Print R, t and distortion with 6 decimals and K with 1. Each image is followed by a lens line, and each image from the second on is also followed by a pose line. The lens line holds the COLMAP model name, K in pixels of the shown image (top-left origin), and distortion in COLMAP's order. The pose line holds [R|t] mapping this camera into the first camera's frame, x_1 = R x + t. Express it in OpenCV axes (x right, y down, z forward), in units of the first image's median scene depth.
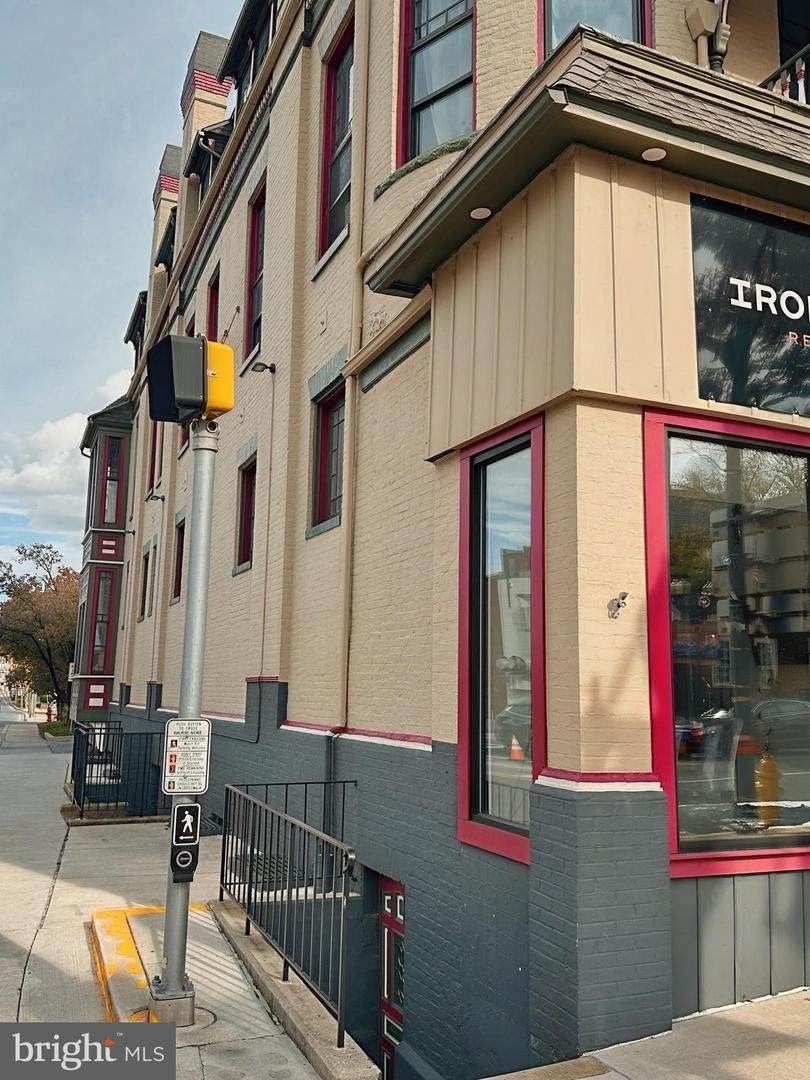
lens RADIAL K [[921.2, 0, 405.0], [0, 921.2, 540.0], [0, 0, 1]] dist [0.086656, -0.000280]
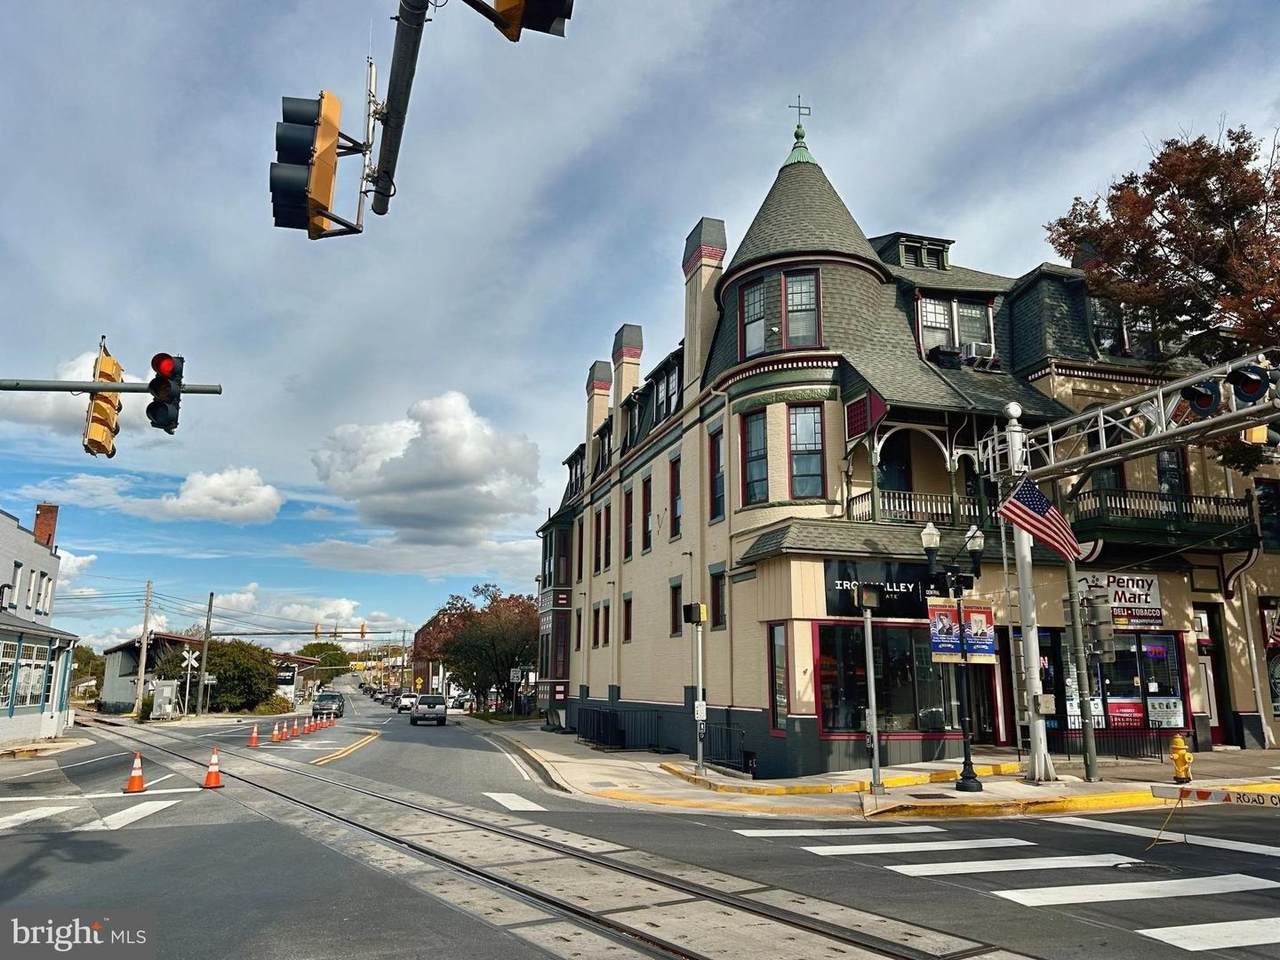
lens RADIAL K [[942.0, 0, 646.3], [0, 942.0, 484.2], [0, 0, 1]] dist [0.160812, -0.290005]
pose [[0.994414, -0.037101, -0.098814, -0.012348], [0.032848, 0.998477, -0.044329, -0.336041], [0.100308, 0.040835, 0.994118, -1.850870]]
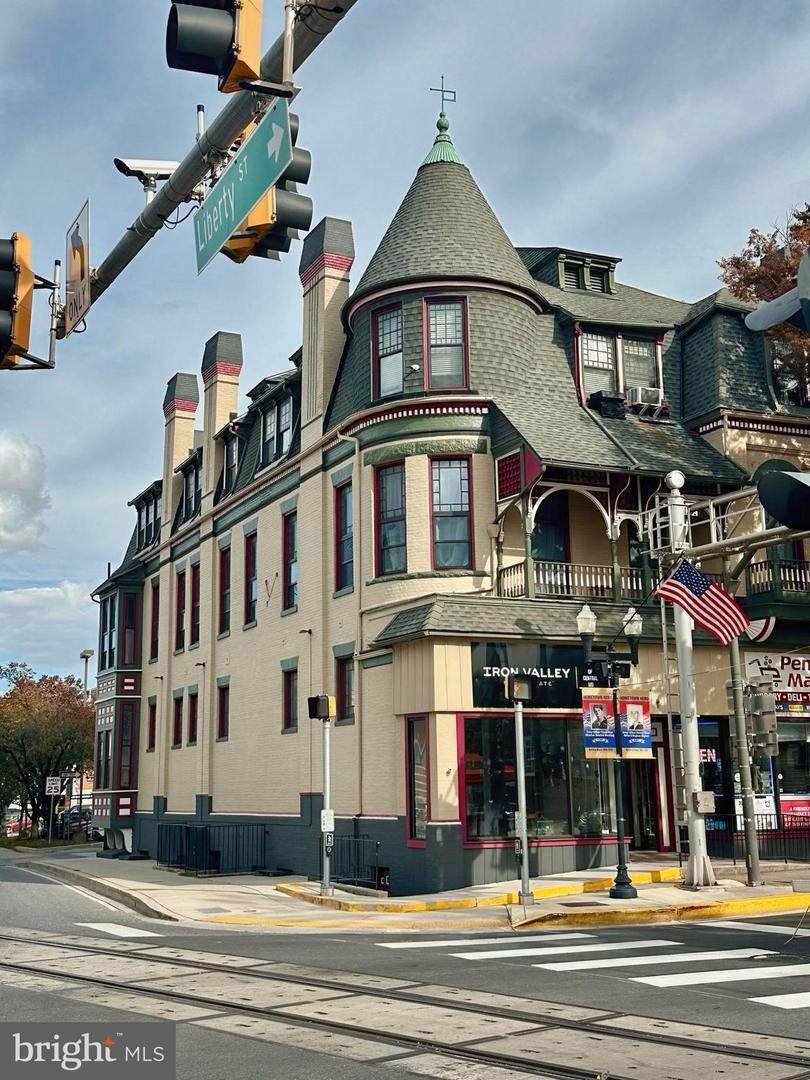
lens RADIAL K [[1336.3, 0, 406.4], [0, 1336.3, 522.4], [0, 0, 1]] dist [0.150595, -0.024212]
pose [[0.998588, -0.028721, 0.044679, -0.076706], [0.030036, 0.999127, -0.029044, -0.422479], [-0.043806, 0.030345, 0.998579, -2.368796]]
